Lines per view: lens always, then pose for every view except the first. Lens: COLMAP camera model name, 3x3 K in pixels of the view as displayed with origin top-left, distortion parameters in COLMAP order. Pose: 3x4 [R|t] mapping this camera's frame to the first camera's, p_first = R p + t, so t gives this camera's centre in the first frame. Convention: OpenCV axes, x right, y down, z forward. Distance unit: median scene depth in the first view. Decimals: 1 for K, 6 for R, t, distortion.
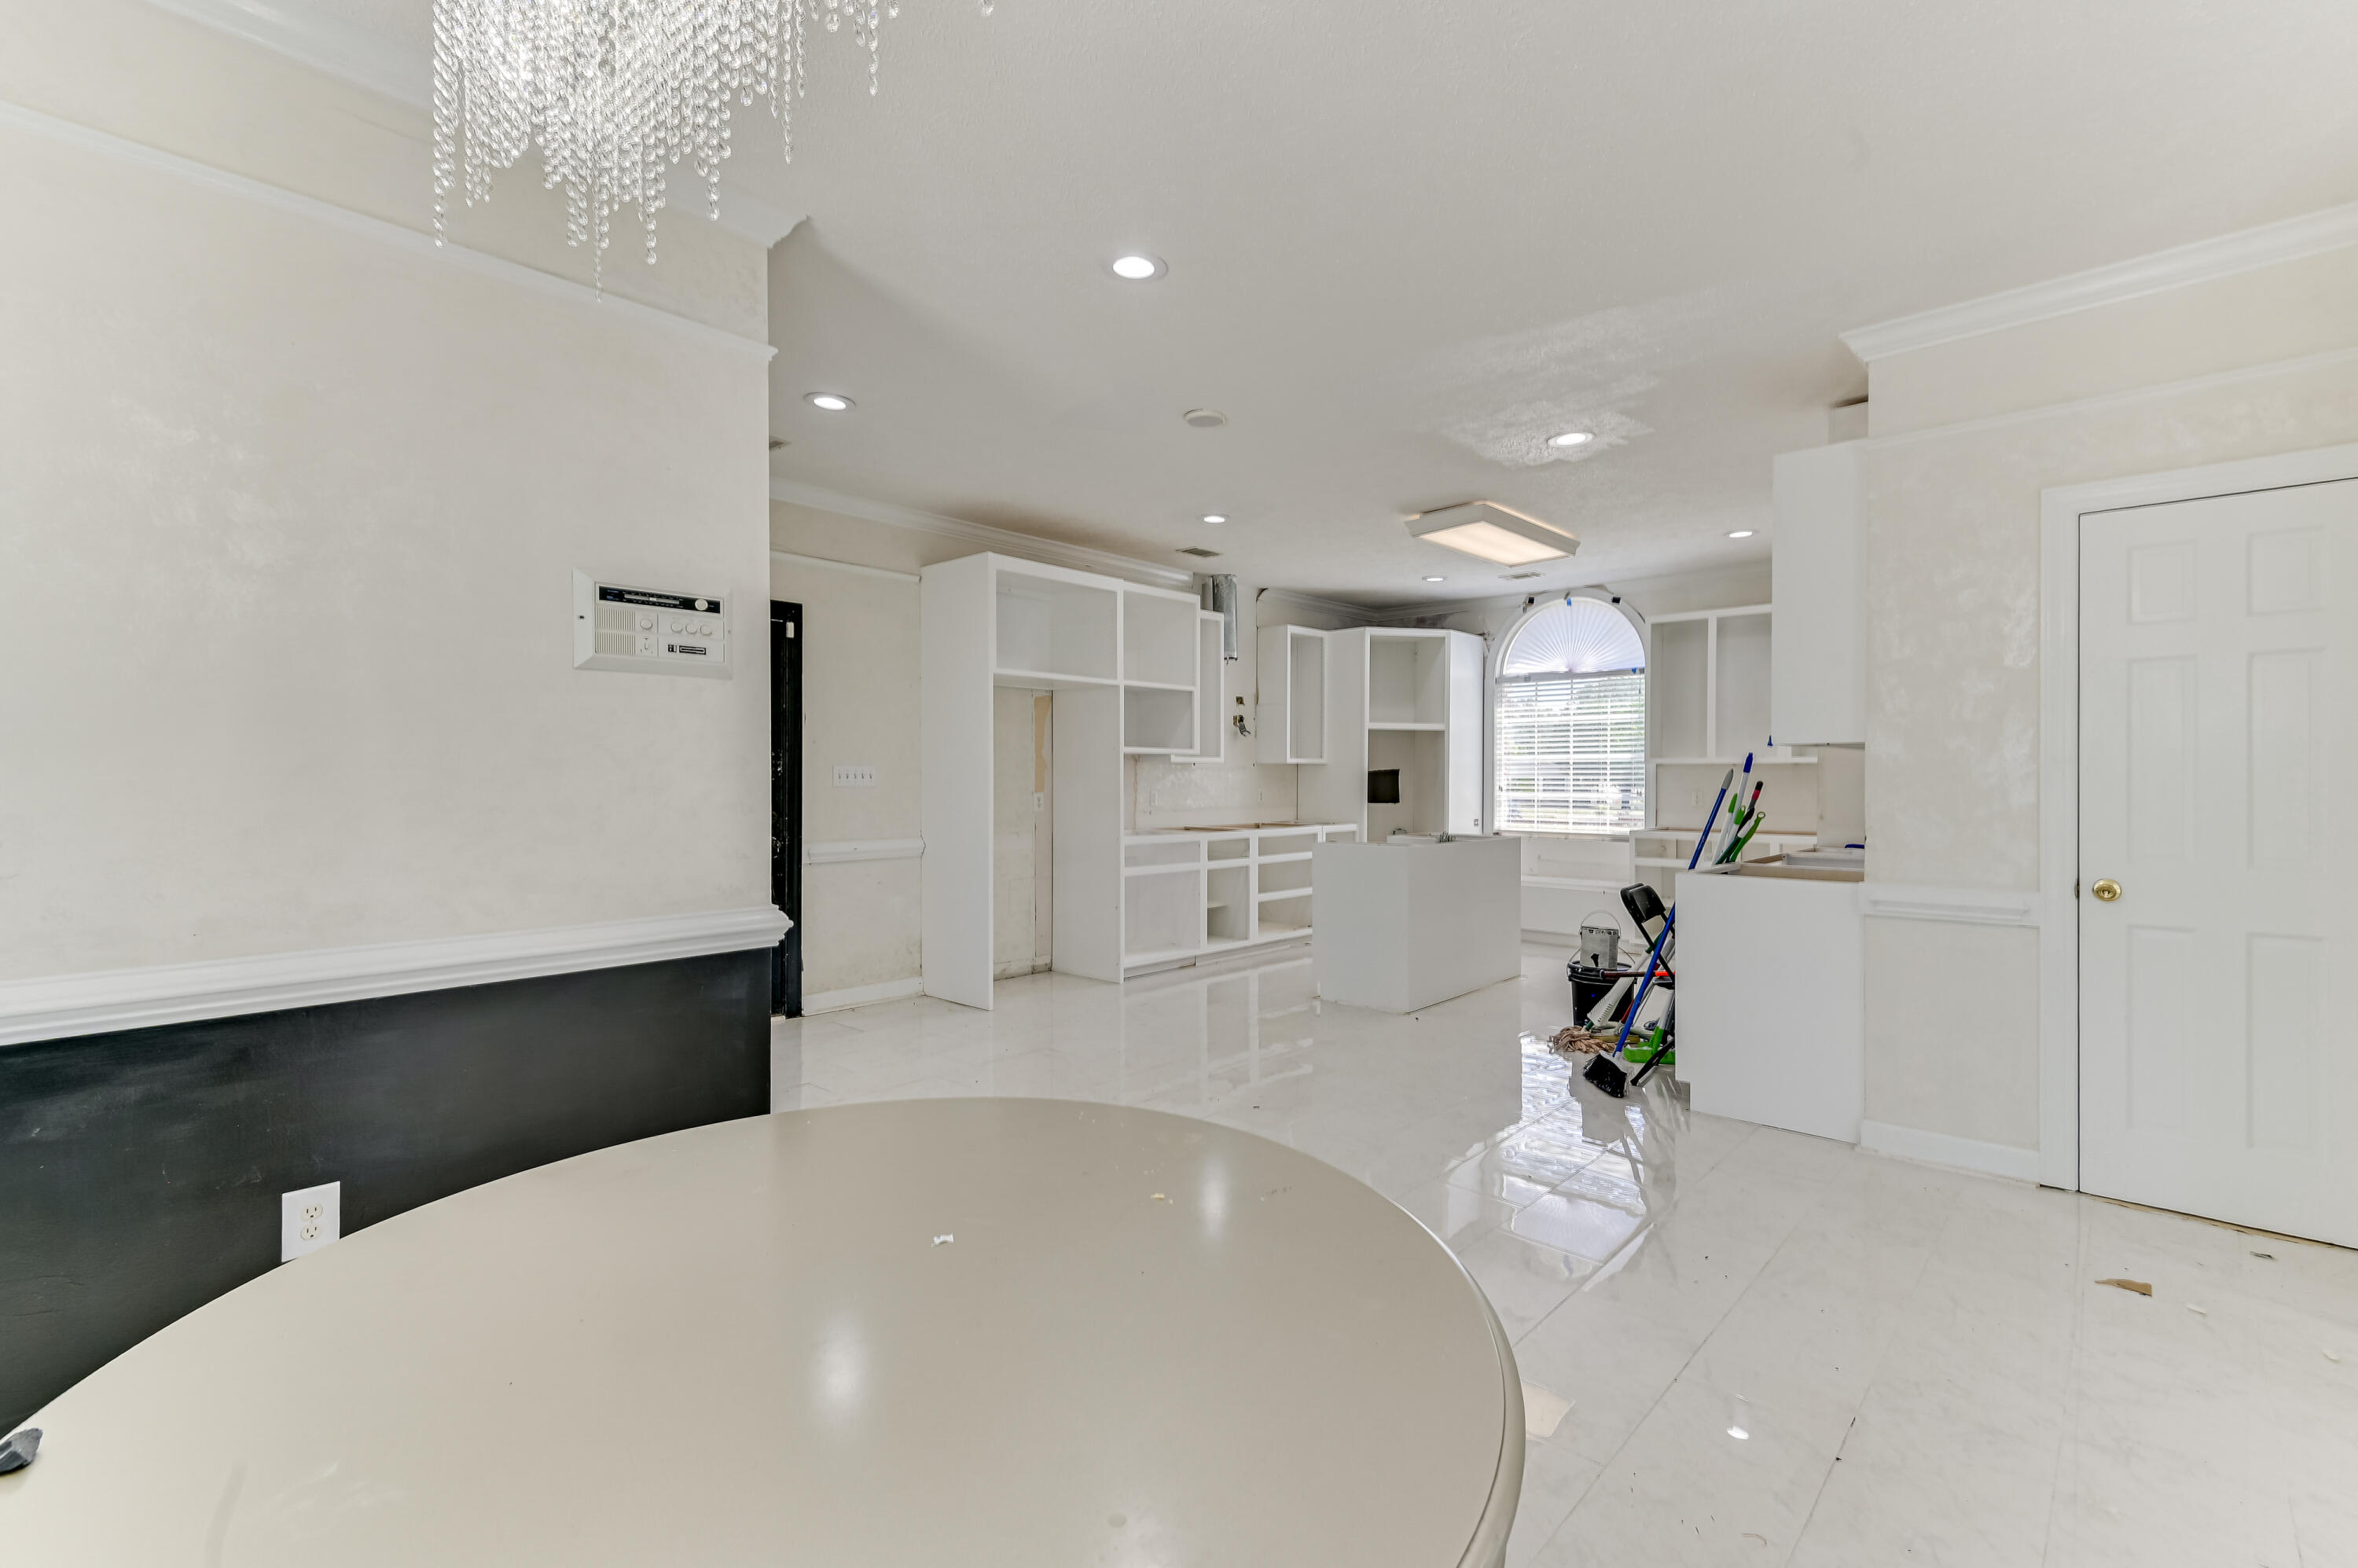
lens RADIAL K [[1066.2, 0, 1188.4], [0, 1066.2, 782.5], [0, 0, 1]] dist [0.047288, -0.021872]
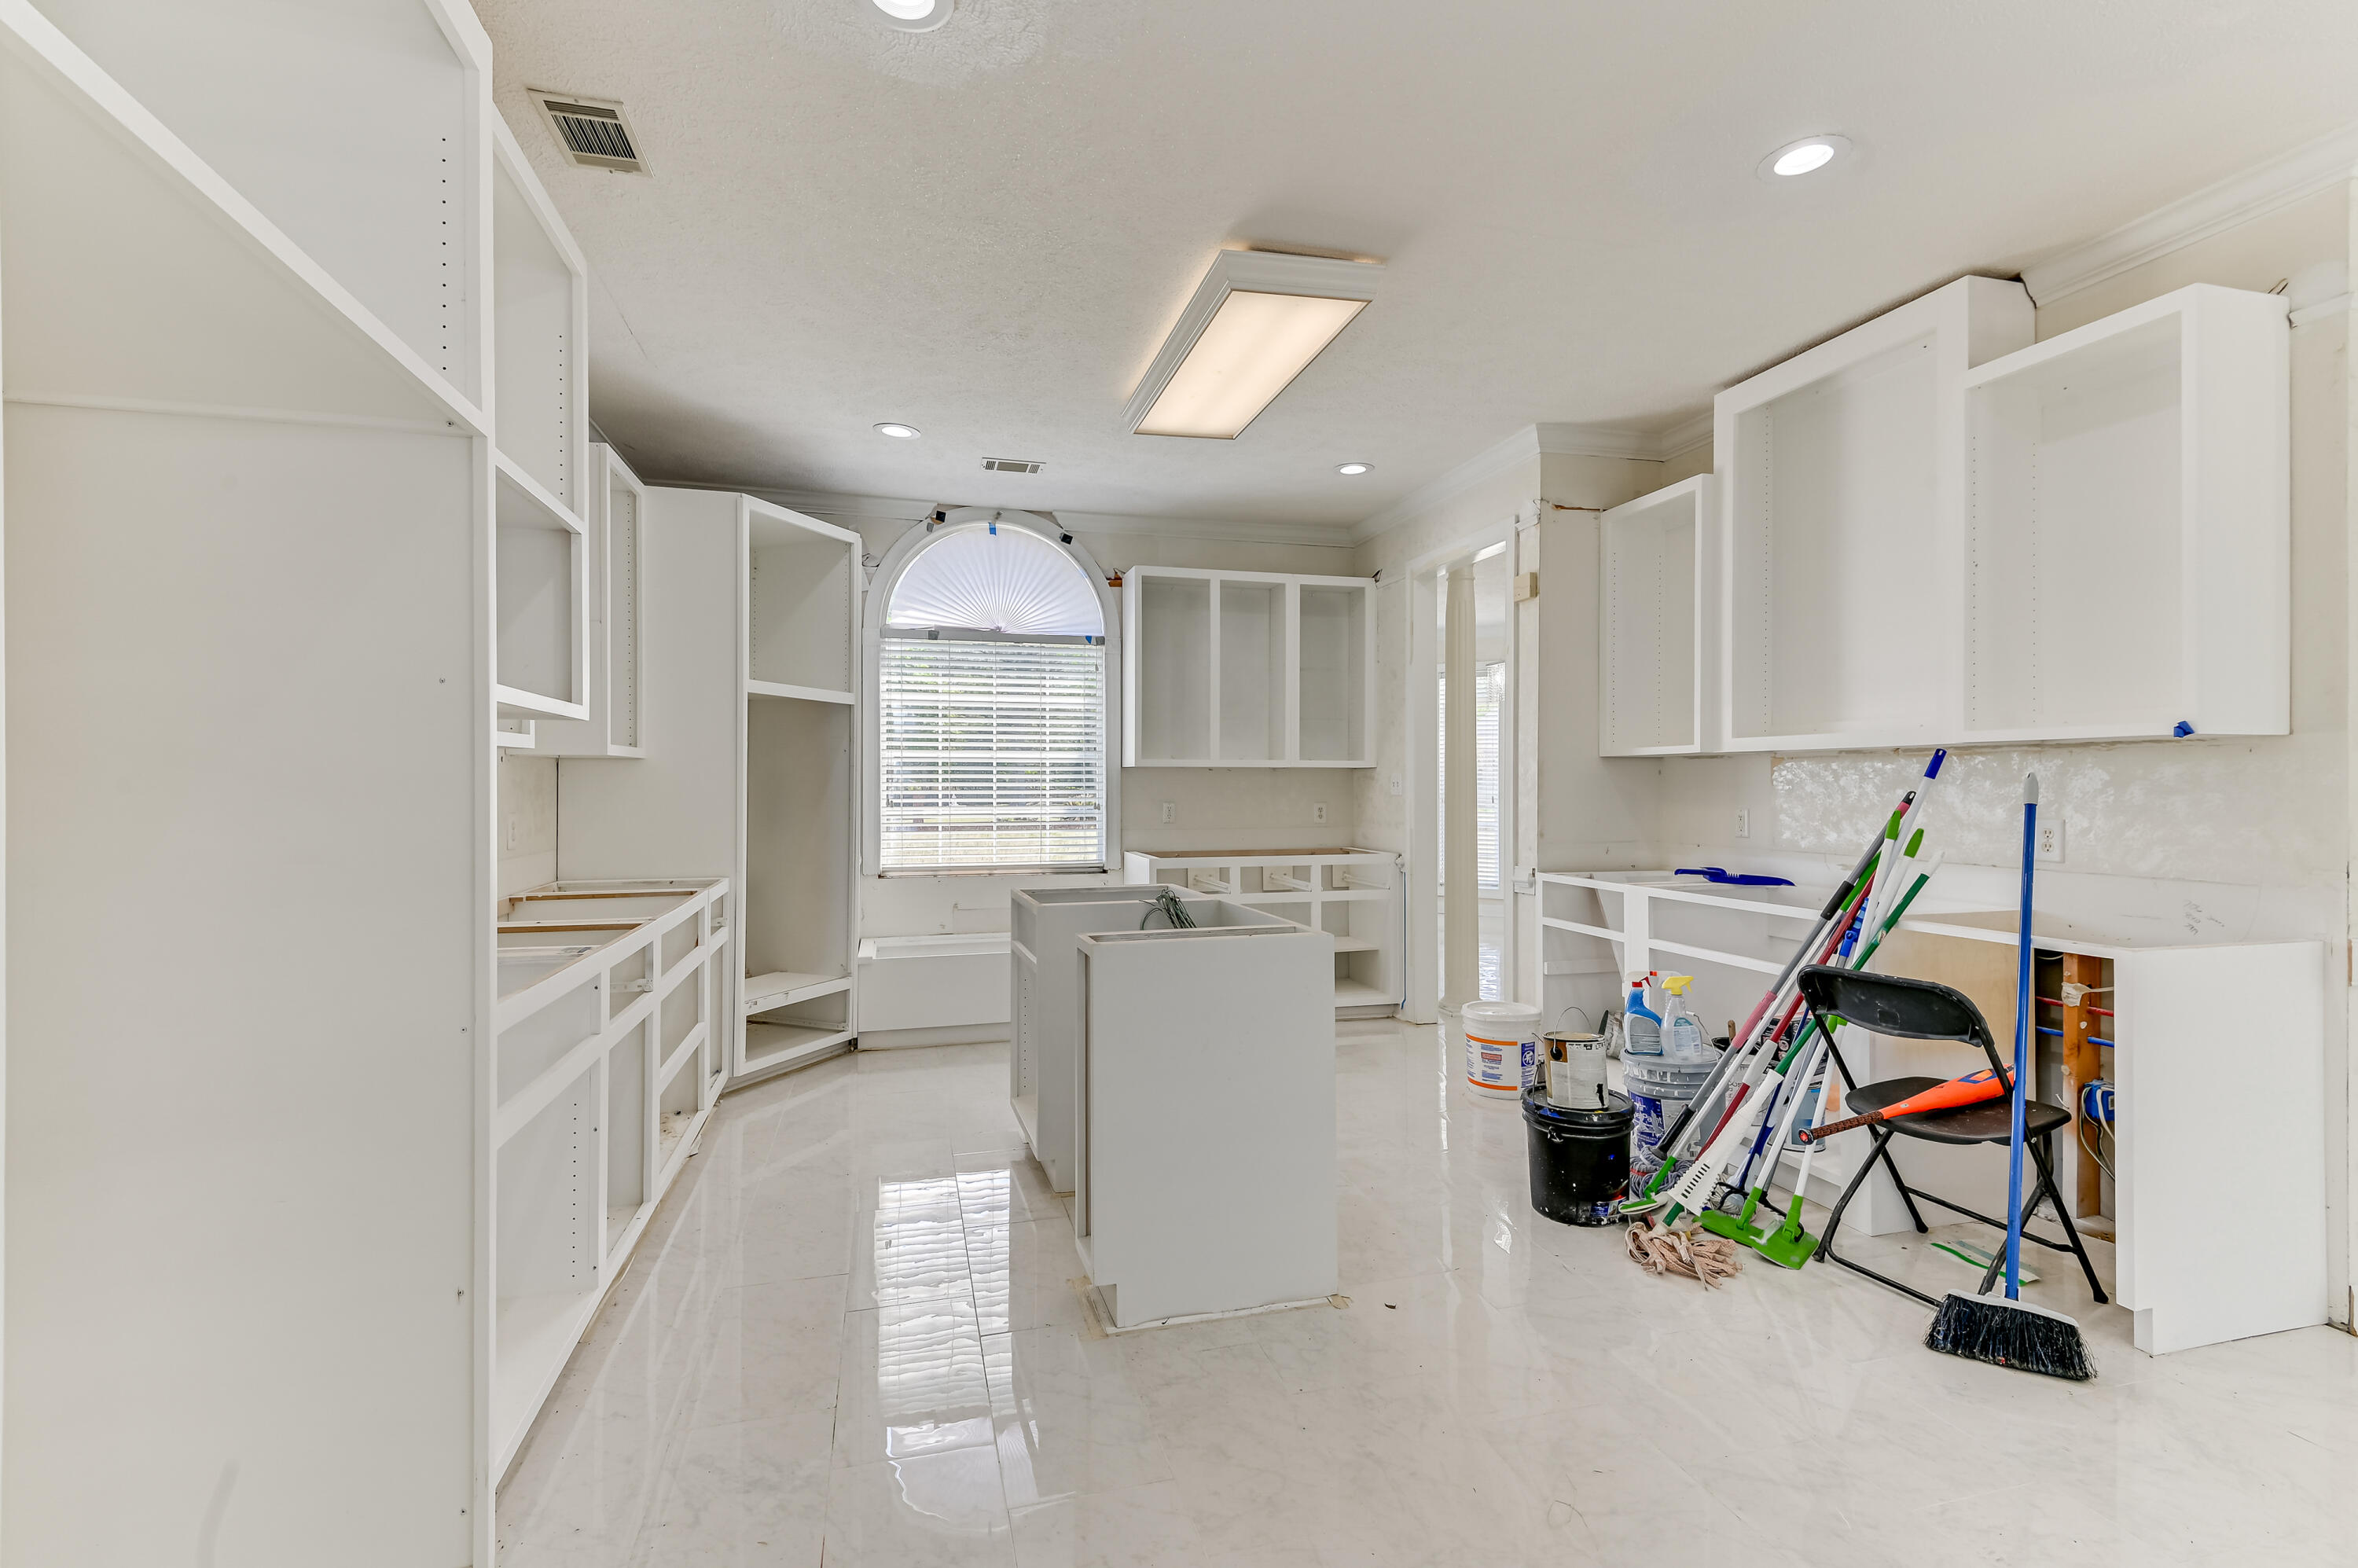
lens RADIAL K [[1044.8, 0, 1210.3], [0, 1044.8, 780.5], [0, 0, 1]] dist [0.048588, -0.023268]
pose [[0.542626, 0.000157, 0.839974, -0.141691], [0.008490, 0.999948, -0.005671, -0.003037], [-0.839932, 0.010208, 0.542596, 0.557750]]
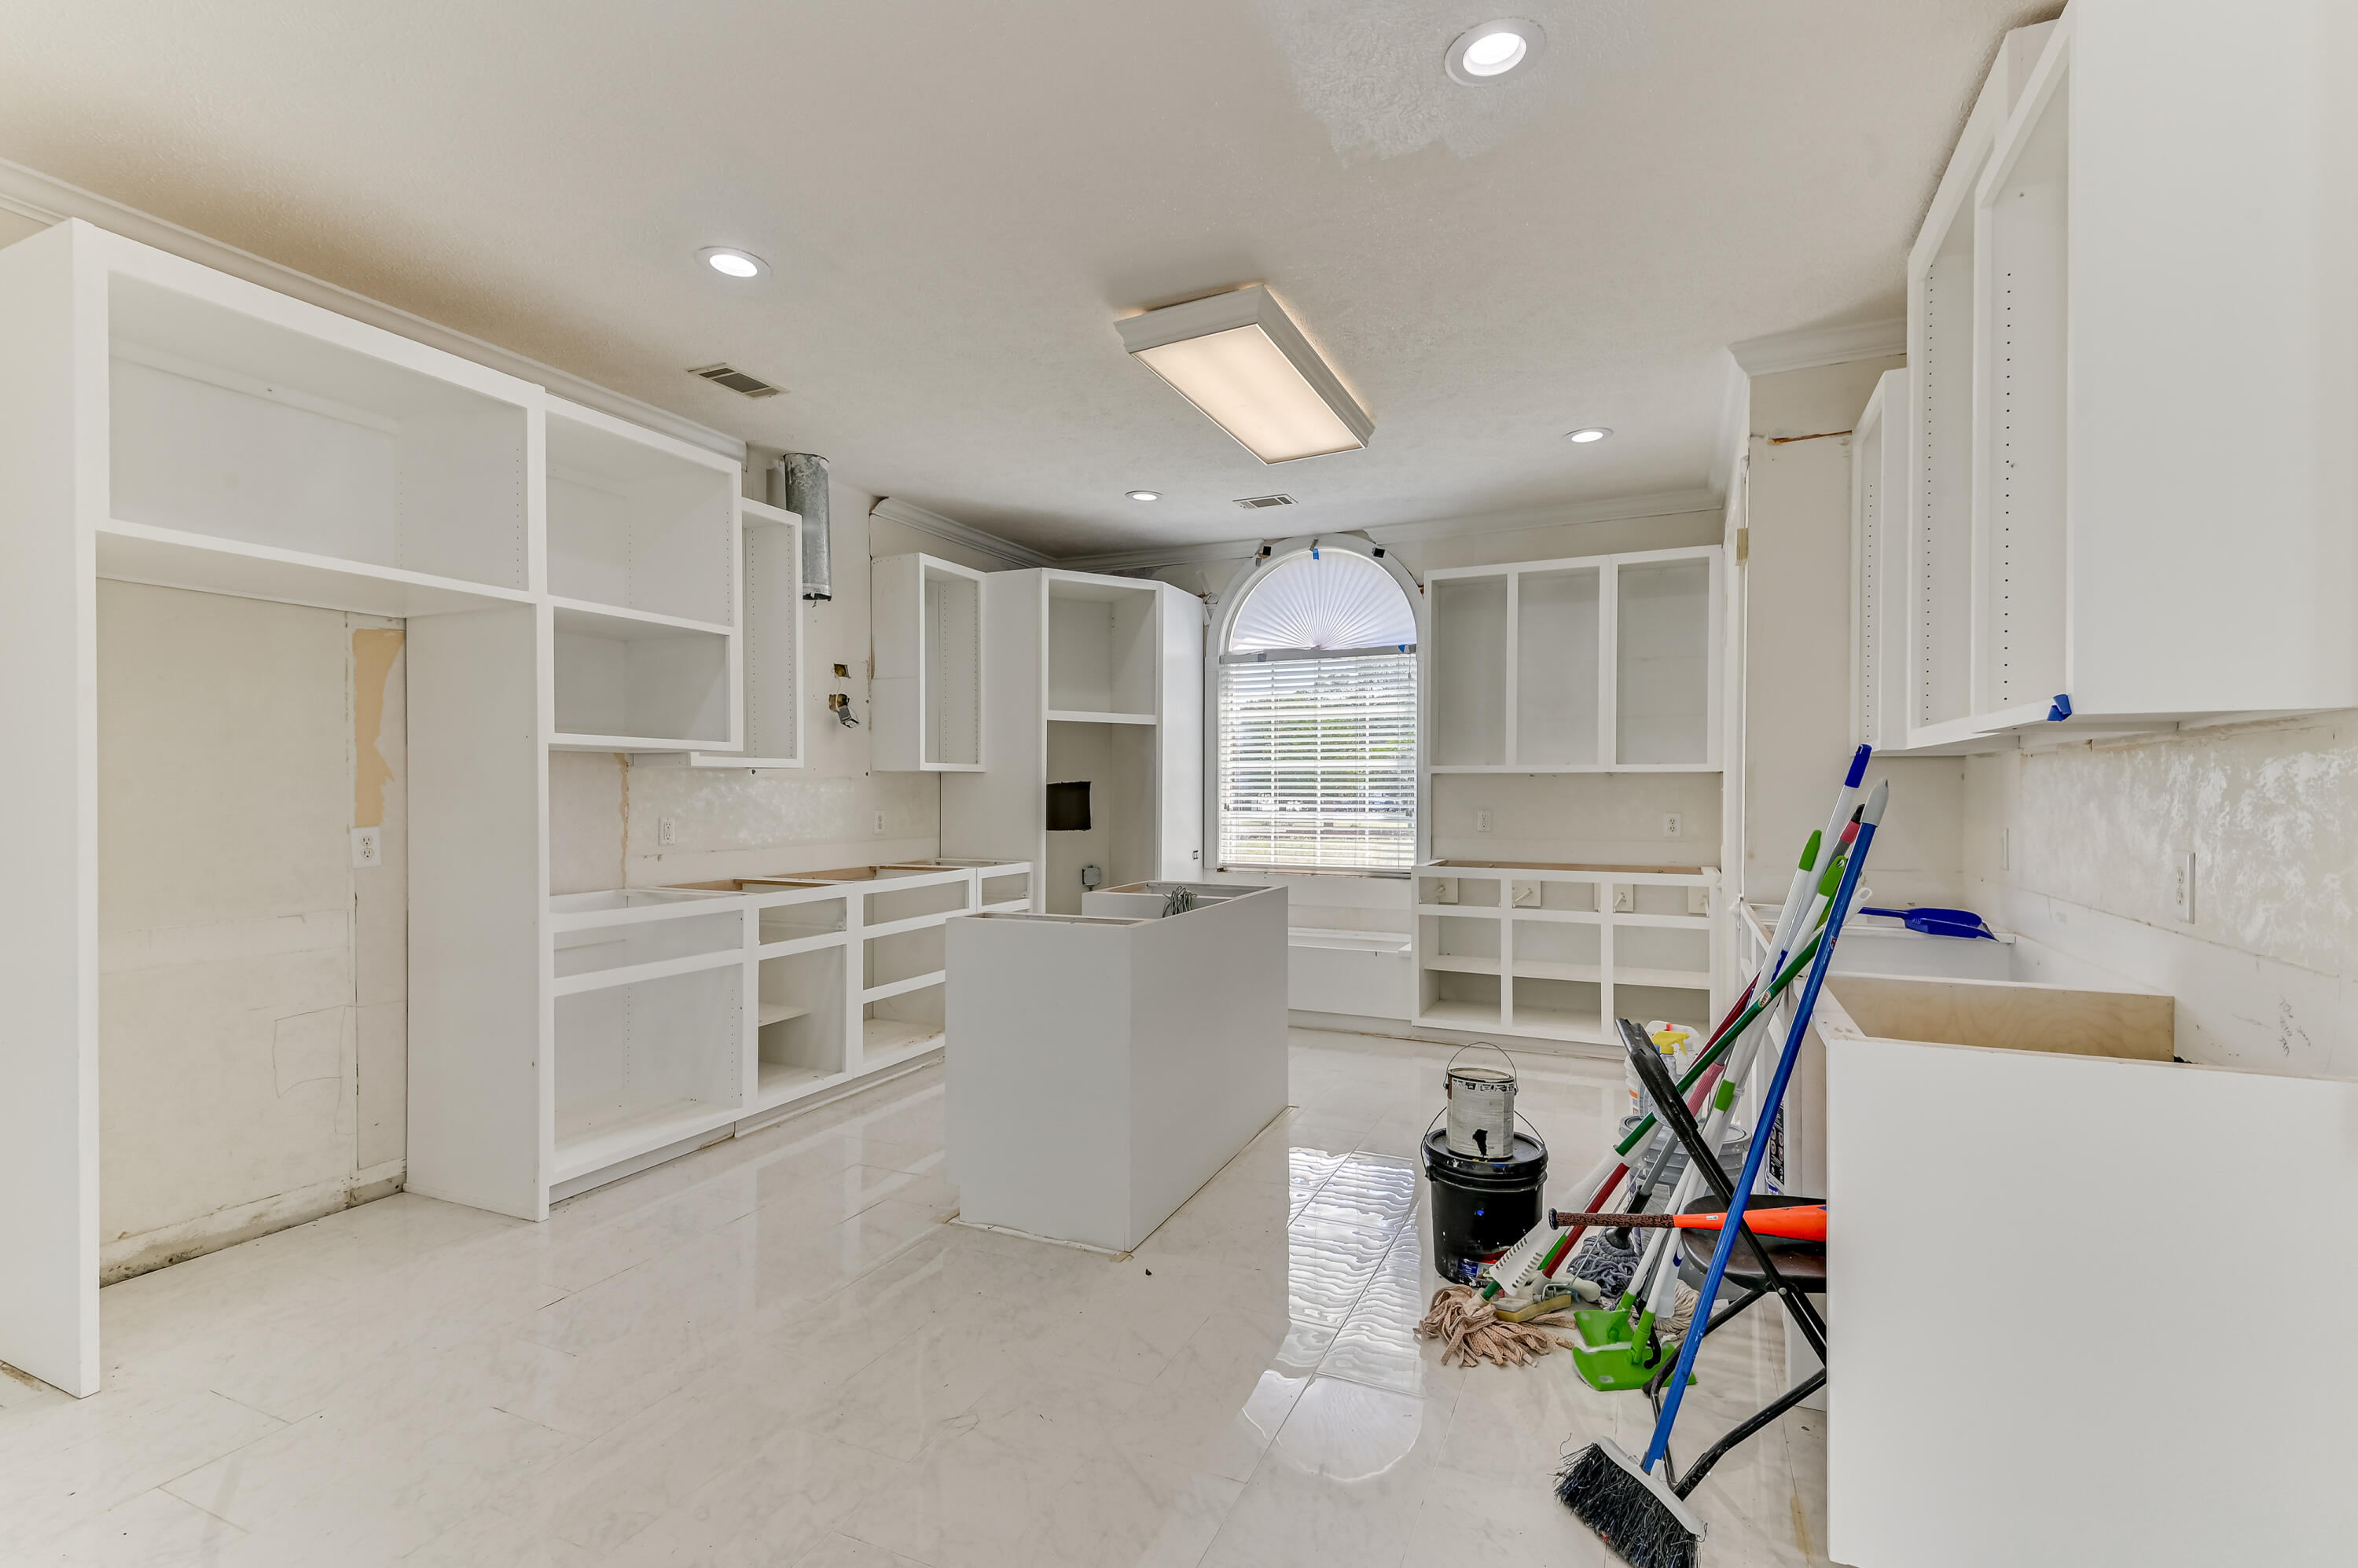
lens RADIAL K [[1066.2, 0, 1188.4], [0, 1066.2, 782.5], [0, 0, 1]] dist [0.047288, -0.021872]
pose [[0.954747, 0.000031, 0.297421, 0.056531], [0.004241, 0.999897, -0.013716, -0.001828], [-0.297390, 0.014357, 0.954648, 0.350163]]
